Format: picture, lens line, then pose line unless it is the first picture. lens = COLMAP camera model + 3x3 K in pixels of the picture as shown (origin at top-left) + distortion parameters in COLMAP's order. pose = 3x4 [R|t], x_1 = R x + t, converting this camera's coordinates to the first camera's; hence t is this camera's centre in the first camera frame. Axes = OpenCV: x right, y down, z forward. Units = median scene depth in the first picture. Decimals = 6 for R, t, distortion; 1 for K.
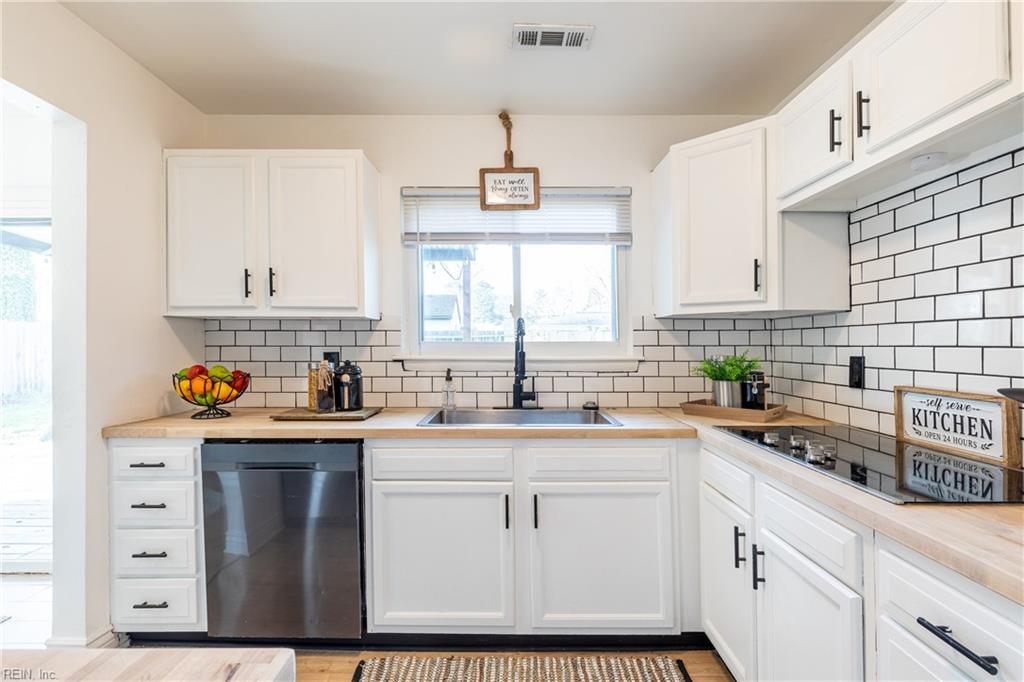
lens RADIAL K [[488.8, 0, 513.5], [0, 488.8, 346.8], [0, 0, 1]] dist [0.000485, 0.000684]
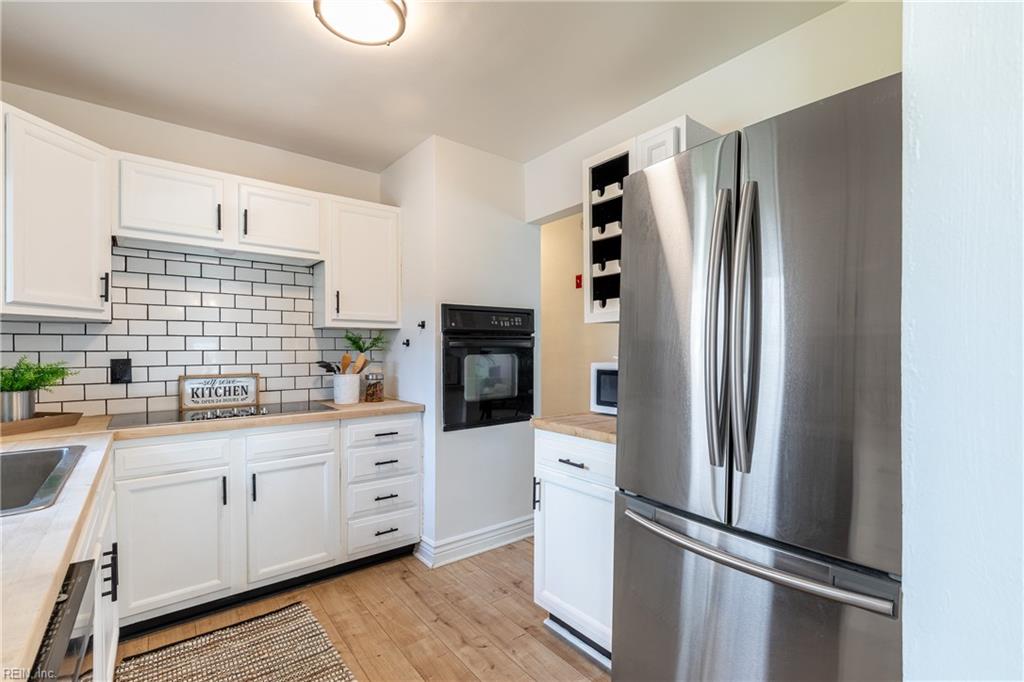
lens RADIAL K [[460.4, 0, 517.7], [0, 460.4, 355.0], [0, 0, 1]] dist [0.004001, -0.000867]
pose [[-0.620805, -0.008302, 0.783921, -0.927205], [0.009063, 0.999801, 0.017765, -0.003515], [-0.783912, 0.018133, -0.620607, 0.948386]]
